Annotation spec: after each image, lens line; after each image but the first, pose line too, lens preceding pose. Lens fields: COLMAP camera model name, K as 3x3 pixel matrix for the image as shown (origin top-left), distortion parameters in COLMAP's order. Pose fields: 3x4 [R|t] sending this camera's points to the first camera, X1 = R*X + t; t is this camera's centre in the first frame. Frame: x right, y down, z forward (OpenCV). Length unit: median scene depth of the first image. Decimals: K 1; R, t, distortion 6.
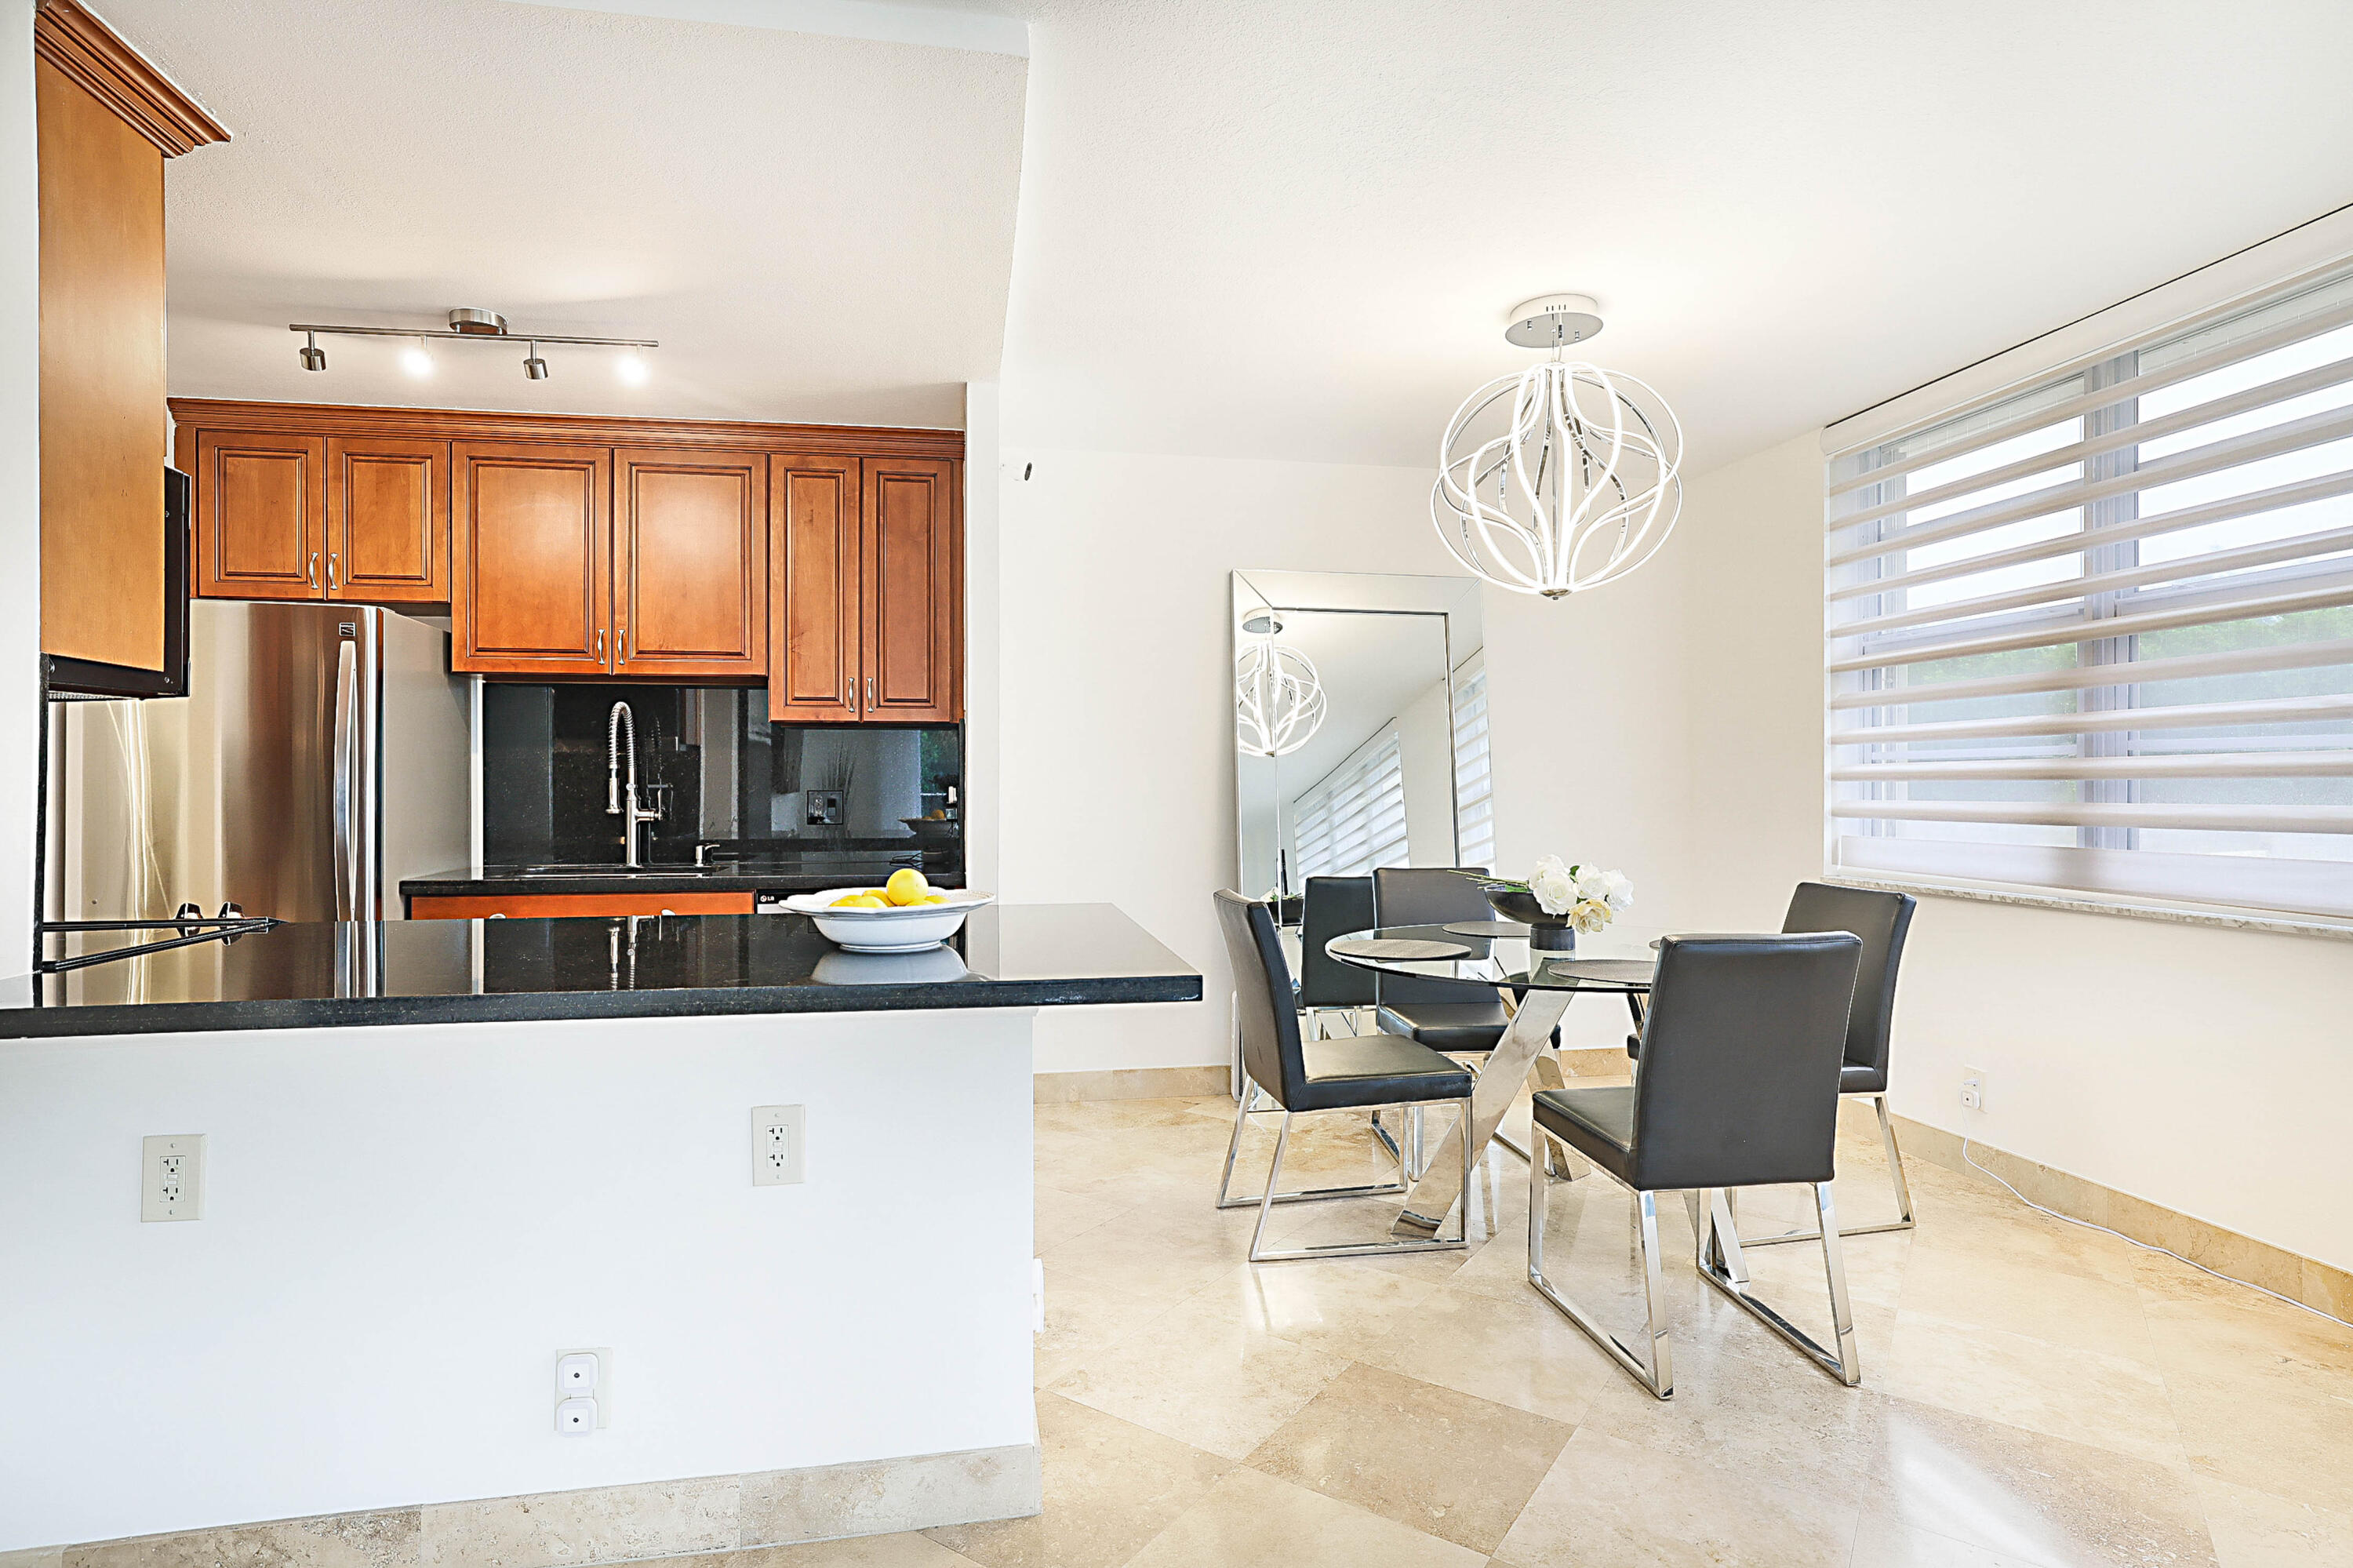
lens RADIAL K [[1184.8, 0, 1154.6], [0, 1184.8, 784.5], [0, 0, 1]] dist [0.017651, 0.002160]
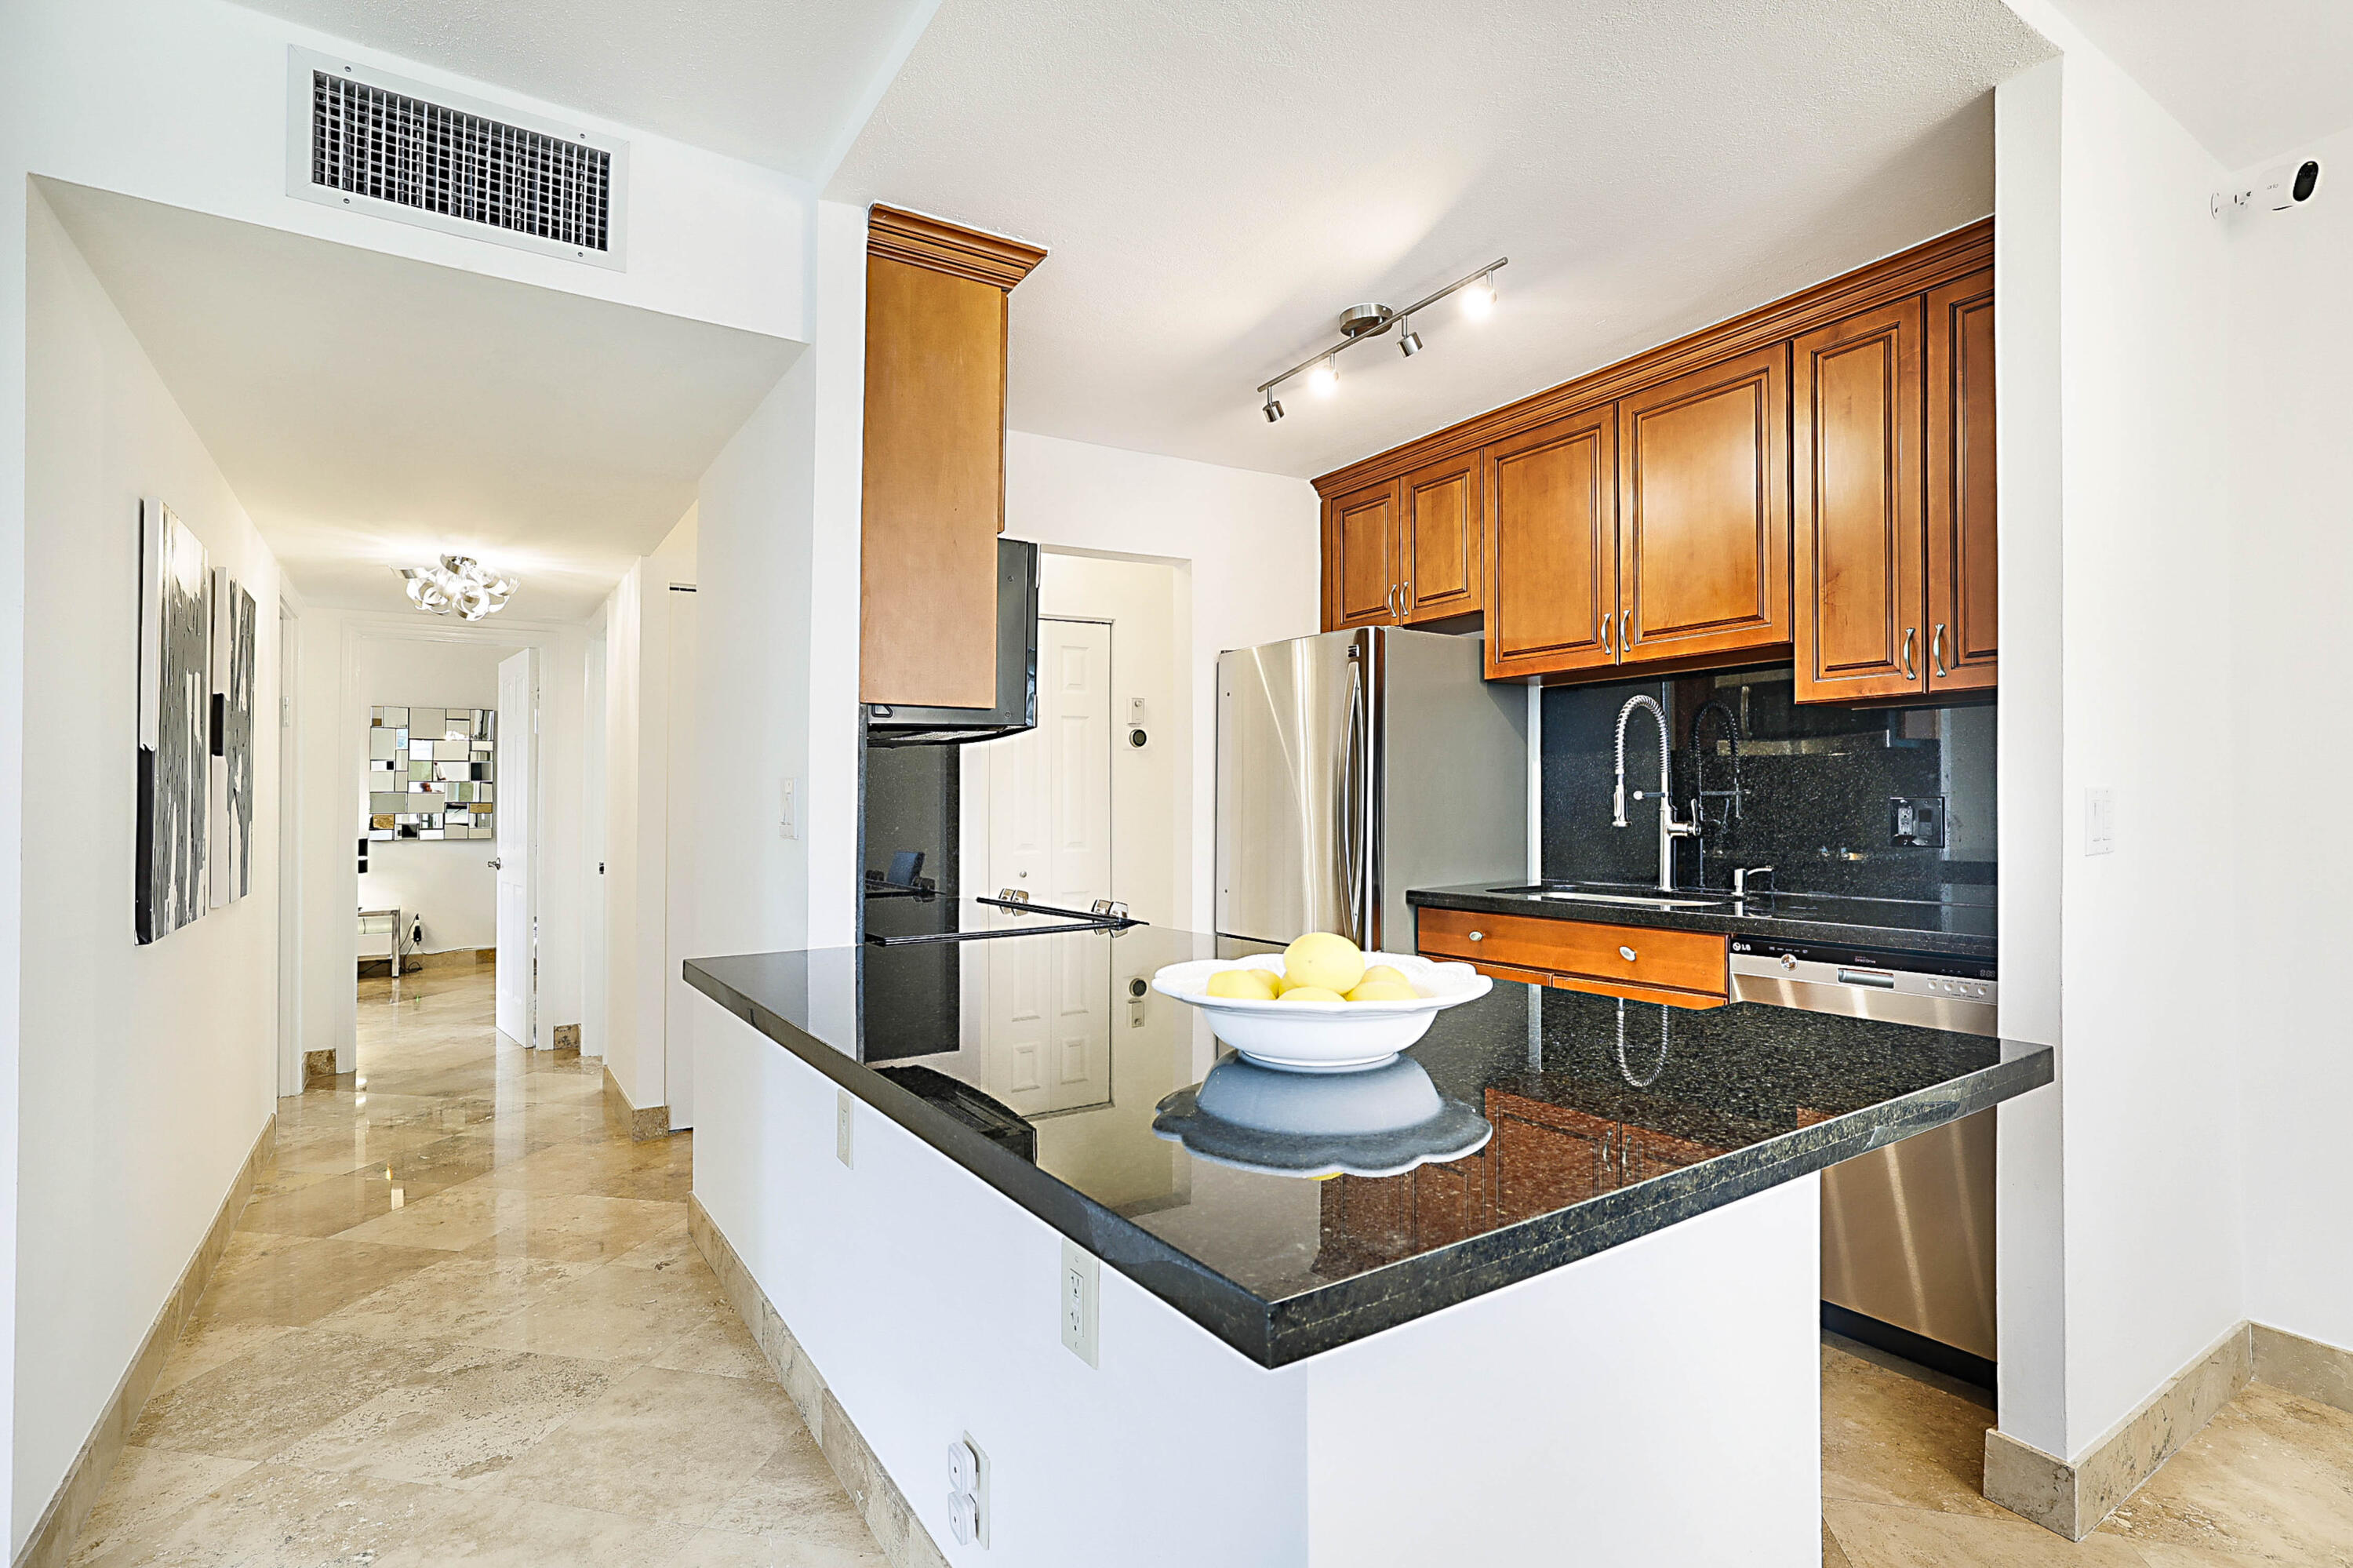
lens RADIAL K [[1132.6, 0, 1159.2], [0, 1132.6, 794.3], [0, 0, 1]] dist [-0.023702, 0.005376]
pose [[0.397469, -0.009027, -0.917571, 0.159300], [0.015711, 0.999872, -0.003031, -0.001776], [0.917481, -0.013211, 0.397560, 0.377865]]
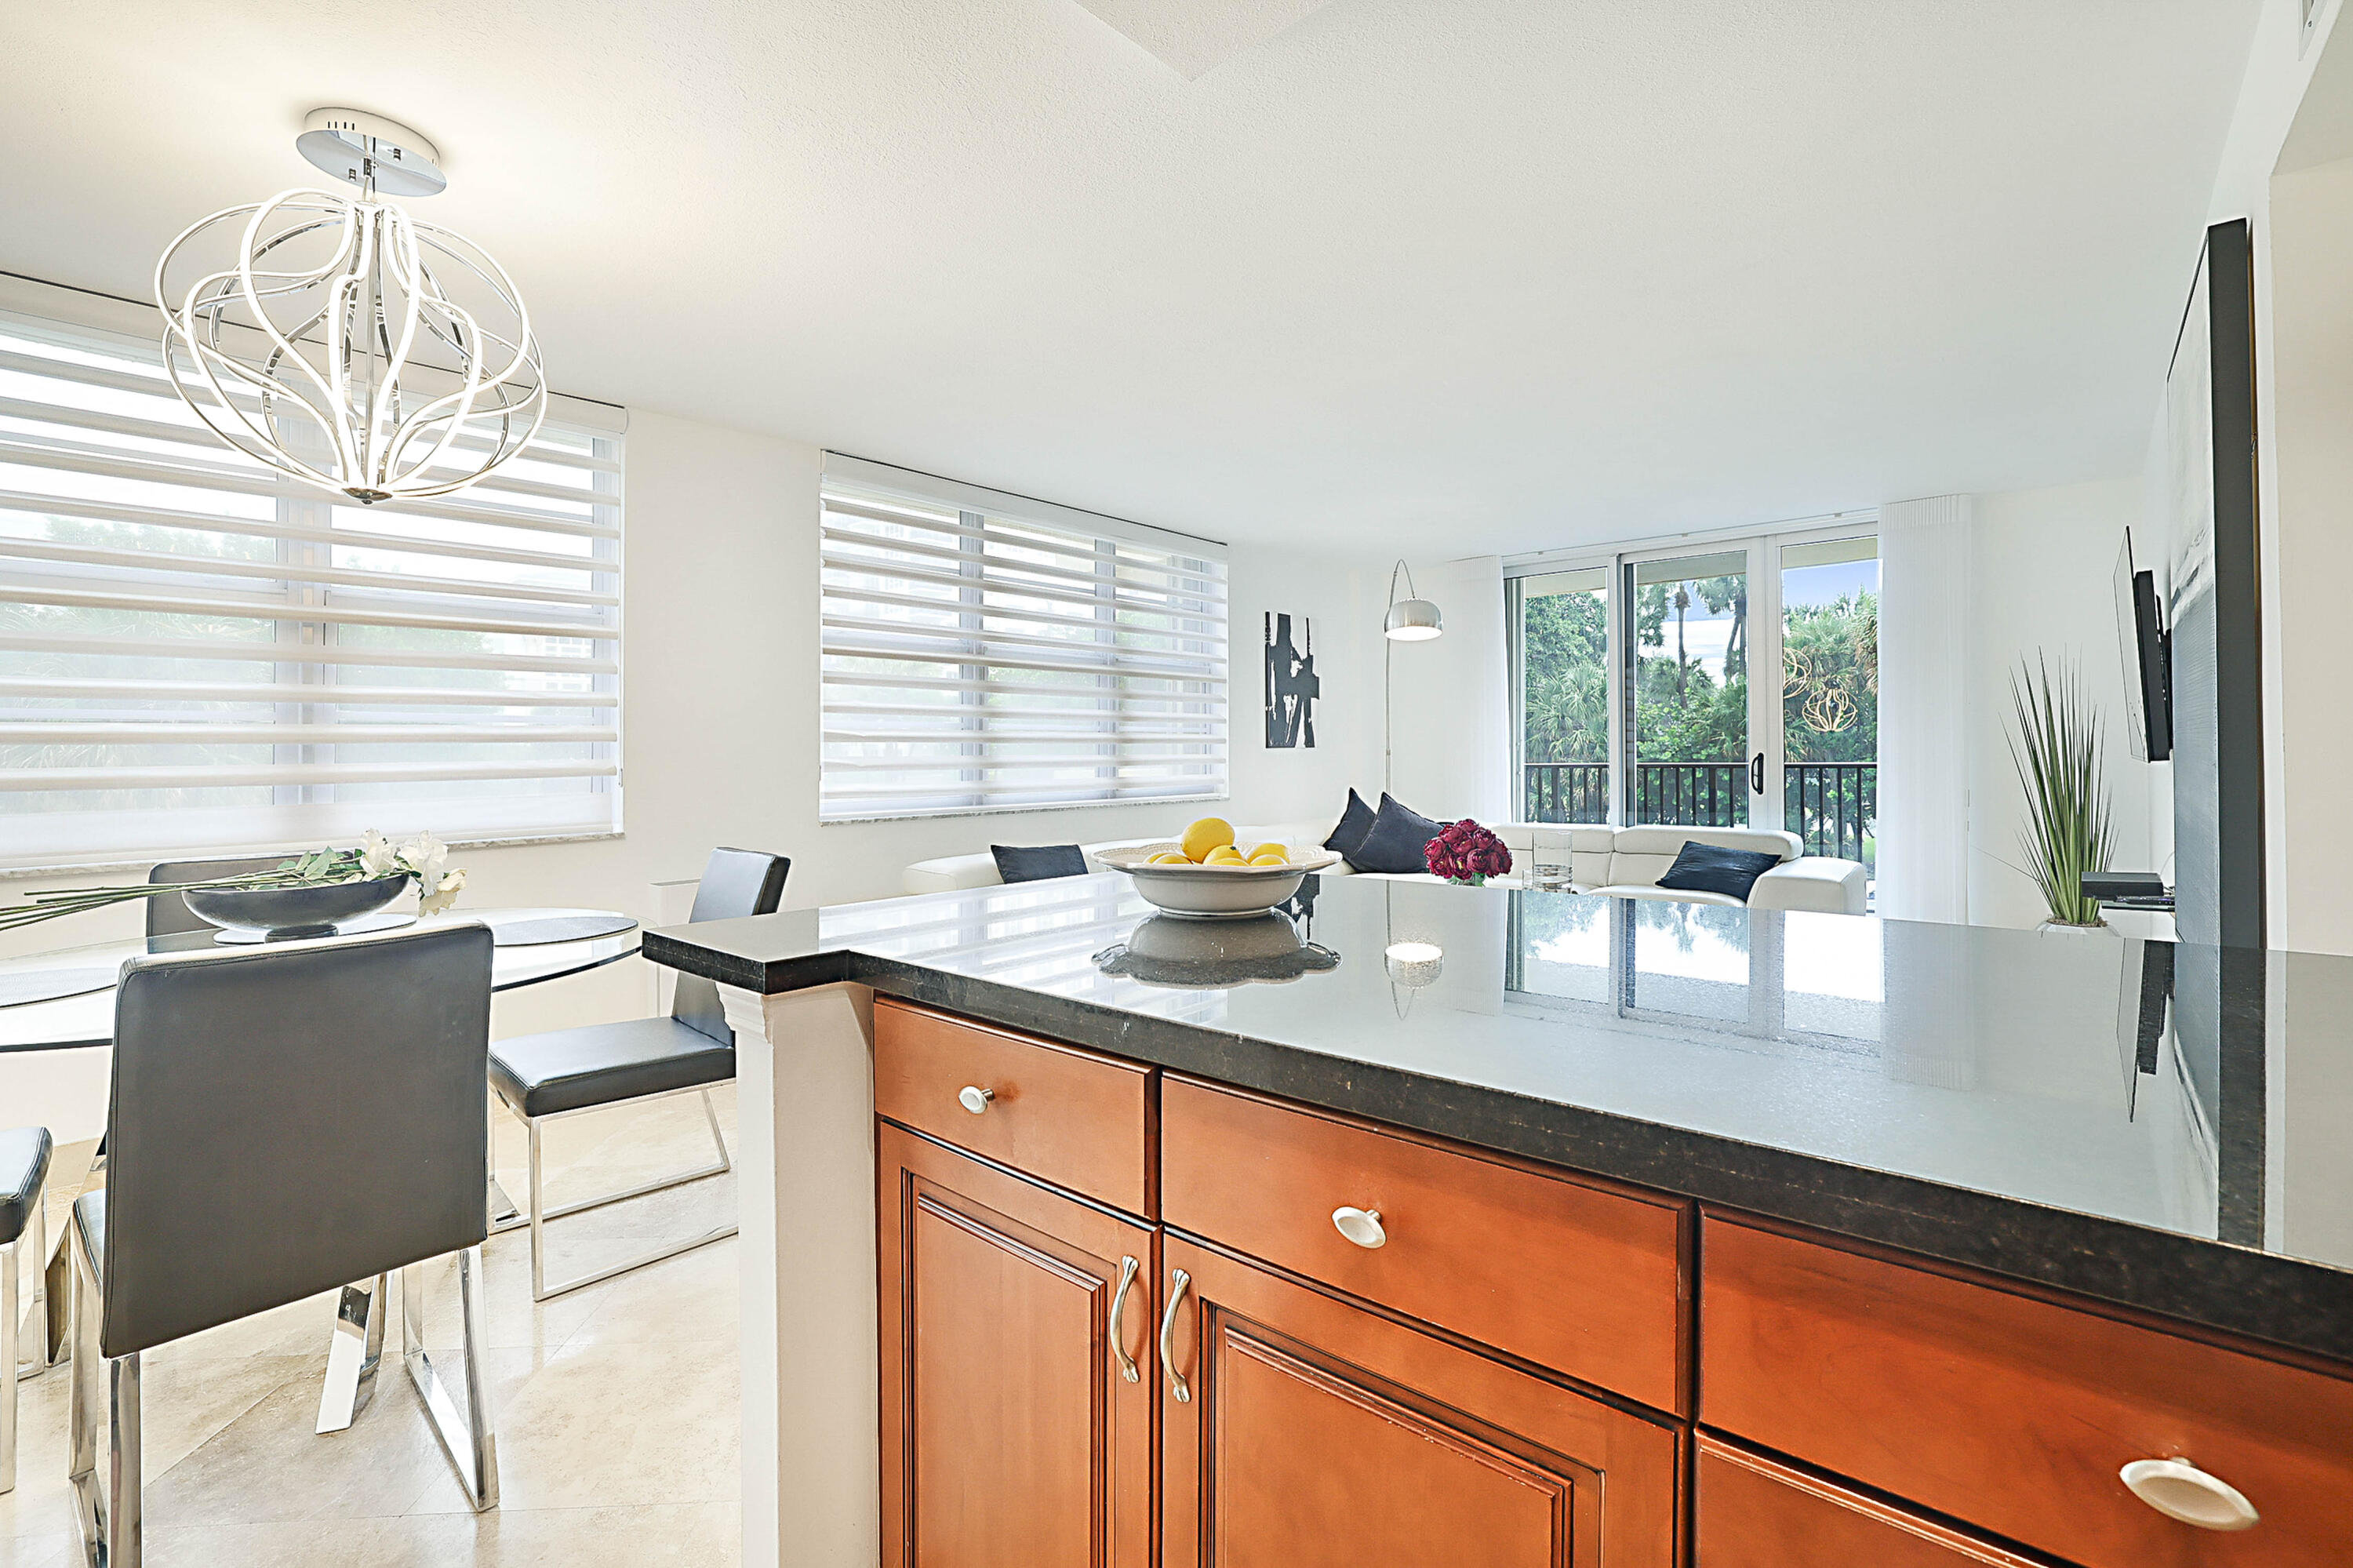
lens RADIAL K [[1041.5, 0, 1167.7], [0, 1041.5, 755.0], [0, 0, 1]] dist [-0.038777, 0.001323]
pose [[-0.623218, 0.004998, 0.782033, -0.415996], [0.011230, 0.999934, 0.002559, 0.011755], [-0.781968, 0.010377, -0.623232, 0.815886]]
